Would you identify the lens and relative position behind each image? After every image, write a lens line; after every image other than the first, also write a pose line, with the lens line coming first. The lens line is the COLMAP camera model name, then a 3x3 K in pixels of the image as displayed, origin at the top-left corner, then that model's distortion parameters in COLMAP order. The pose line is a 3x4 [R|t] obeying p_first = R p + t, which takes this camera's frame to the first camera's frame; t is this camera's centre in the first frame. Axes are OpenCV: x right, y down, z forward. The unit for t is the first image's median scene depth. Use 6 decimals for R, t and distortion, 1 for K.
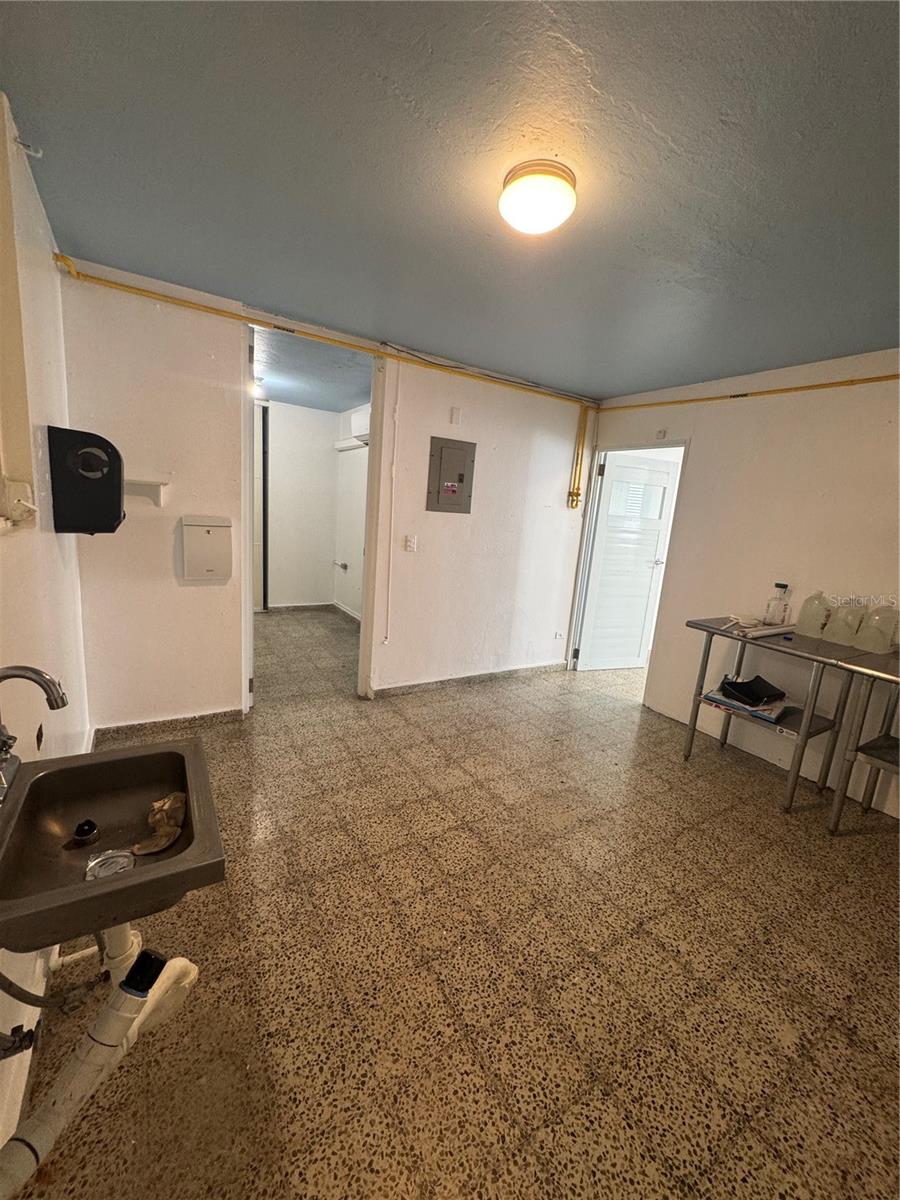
lens RADIAL K [[478.4, 0, 450.3], [0, 478.4, 598.5], [0, 0, 1]] dist [-0.000922, 0.000413]
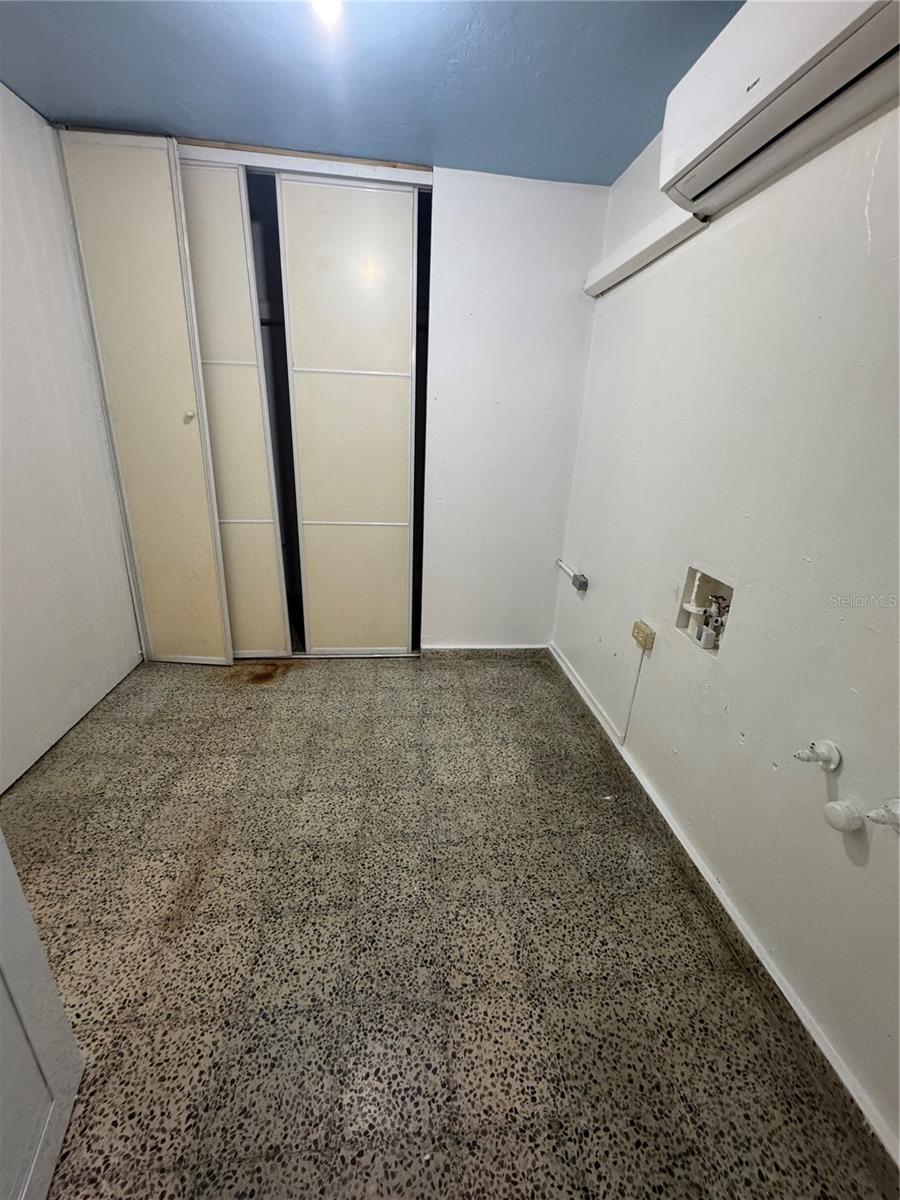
lens RADIAL K [[478.4, 0, 450.4], [0, 478.4, 601.7], [0, 0, 1]] dist [-0.000922, 0.000413]
pose [[0.898523, 0.115887, -0.423351, -0.147072], [-0.058893, 0.987625, 0.145354, -0.109285], [0.434957, -0.105672, 0.894229, 0.580288]]
